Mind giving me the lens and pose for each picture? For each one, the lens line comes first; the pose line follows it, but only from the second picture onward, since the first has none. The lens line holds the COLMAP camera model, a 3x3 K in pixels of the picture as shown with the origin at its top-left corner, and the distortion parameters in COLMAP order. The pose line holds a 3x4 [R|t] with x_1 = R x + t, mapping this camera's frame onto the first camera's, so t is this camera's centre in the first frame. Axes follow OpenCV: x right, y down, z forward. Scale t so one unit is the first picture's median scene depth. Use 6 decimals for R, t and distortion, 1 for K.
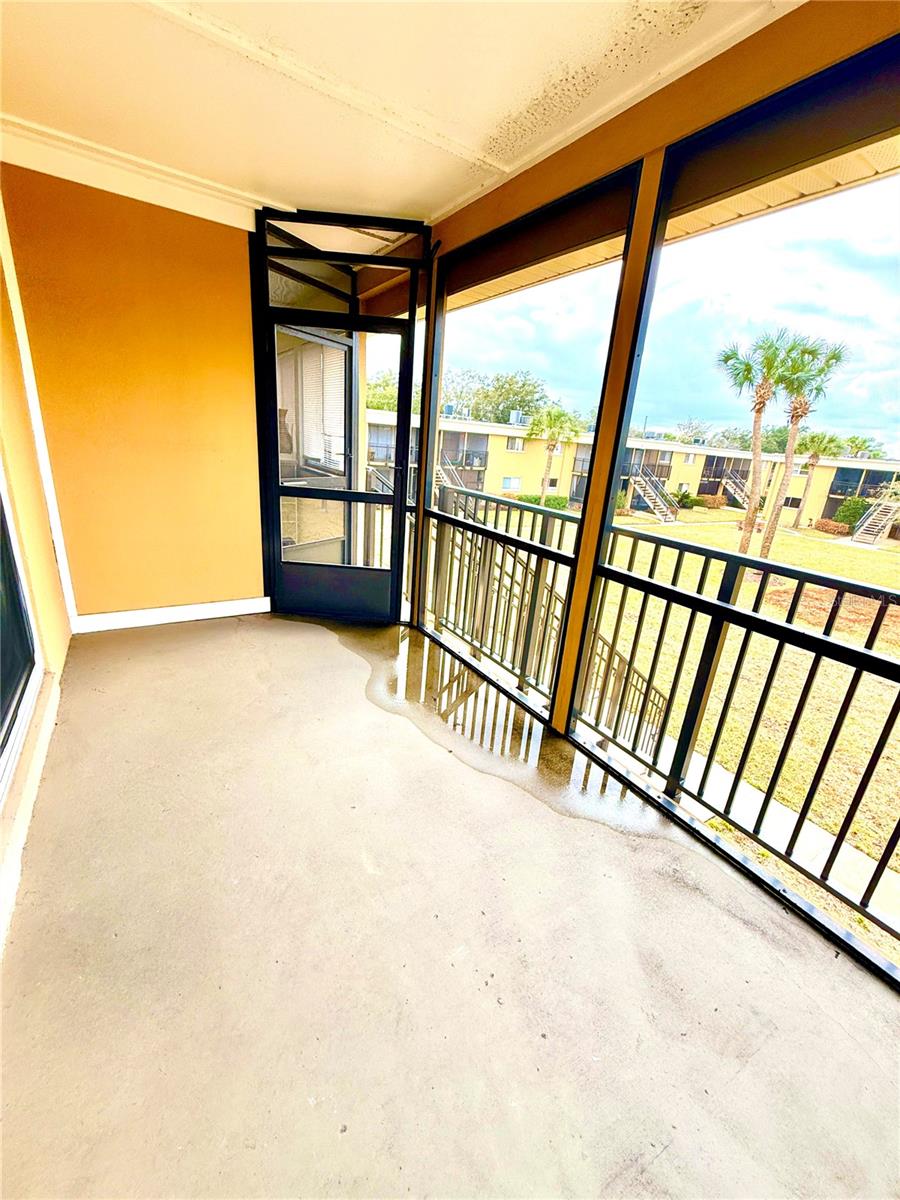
lens RADIAL K [[483.3, 0, 444.4], [0, 483.3, 594.6], [0, 0, 1]] dist [0.000549, 0.000465]
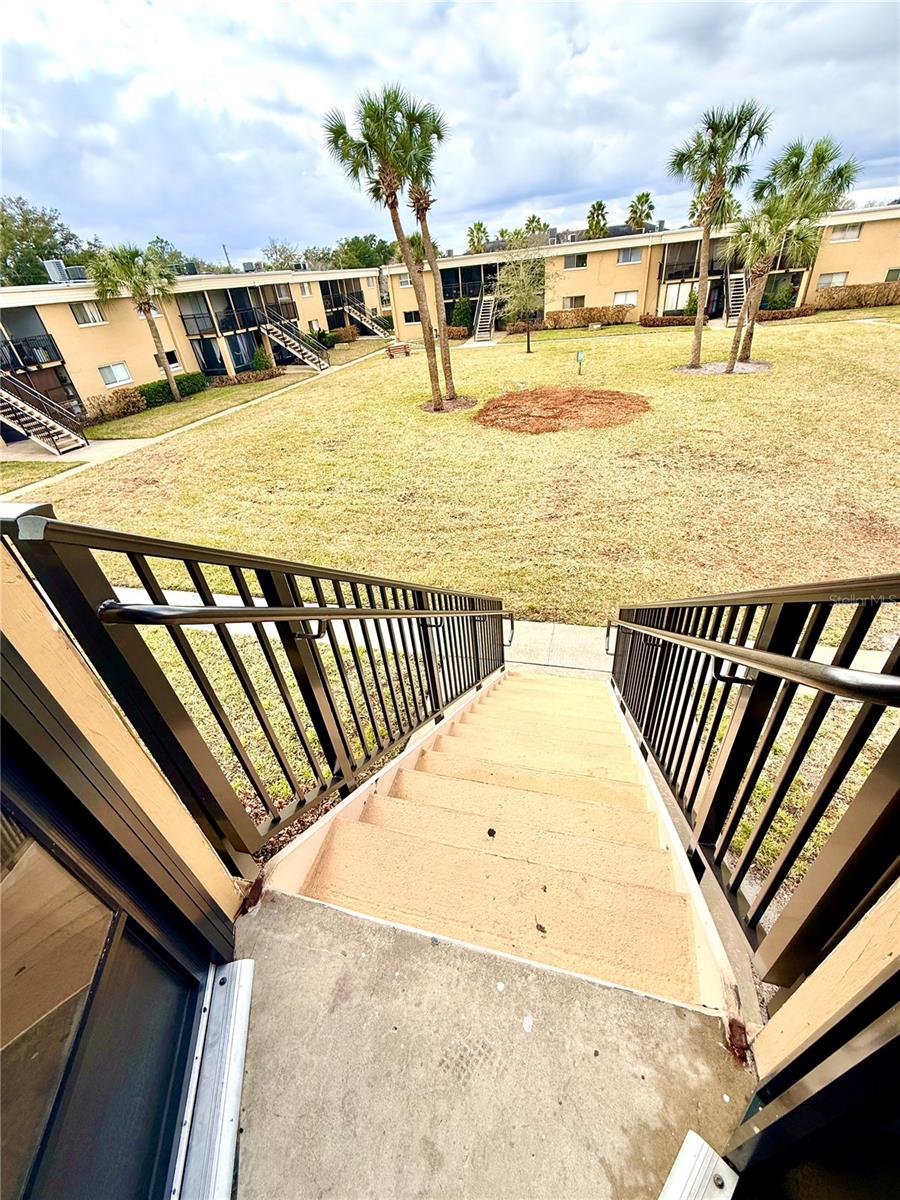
lens RADIAL K [[483.3, 0, 450.6], [0, 483.3, 596.8], [0, 0, 1]] dist [0.000549, 0.000465]
pose [[0.714521, -0.503211, 0.486044, -0.035279], [0.355017, 0.859432, 0.367887, -0.059042], [-0.602846, -0.090309, 0.792730, 0.182421]]
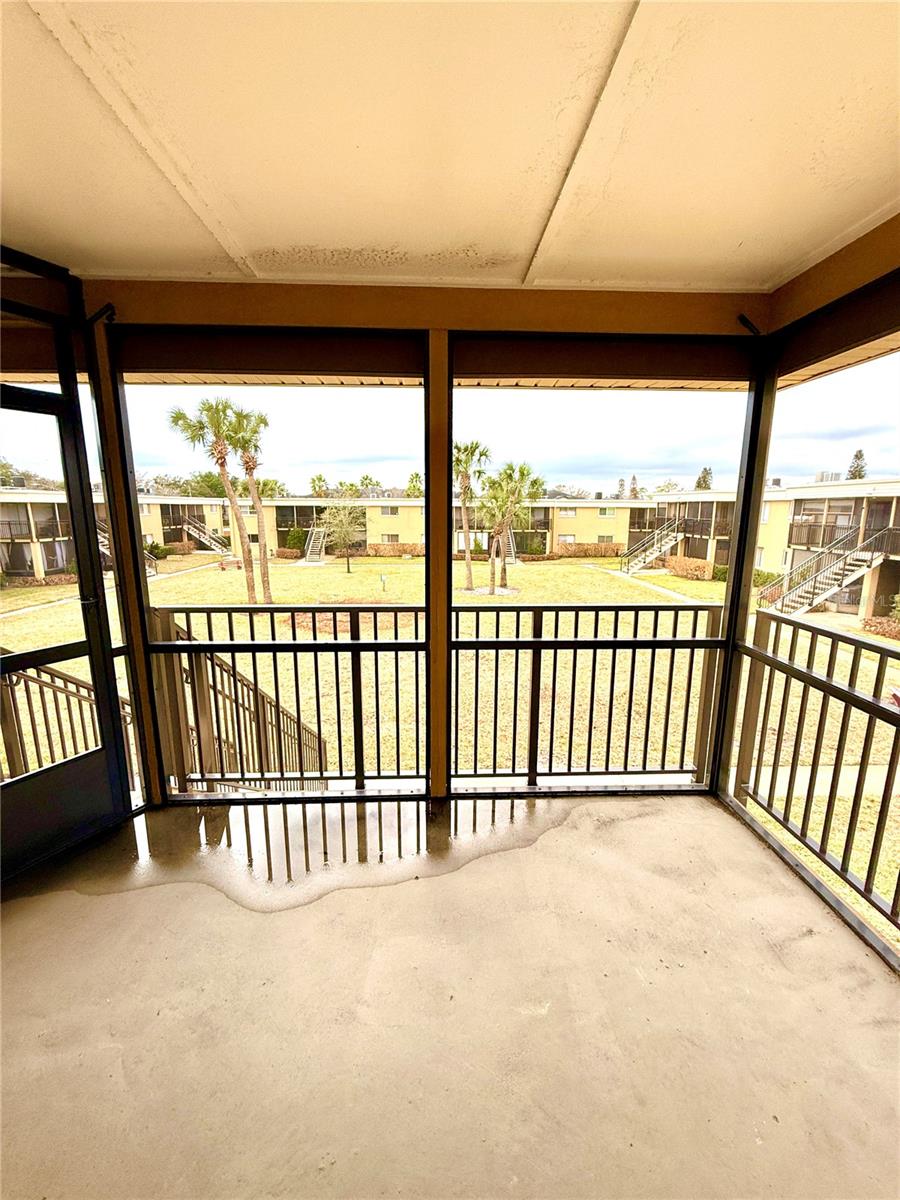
lens RADIAL K [[483.3, 0, 455.7], [0, 483.3, 594.5], [0, 0, 1]] dist [0.000549, 0.000465]
pose [[0.490552, -0.234404, 0.839293, -0.070858], [0.305763, 0.948206, 0.086109, -0.029589], [-0.816007, 0.214384, 0.536816, 0.036840]]
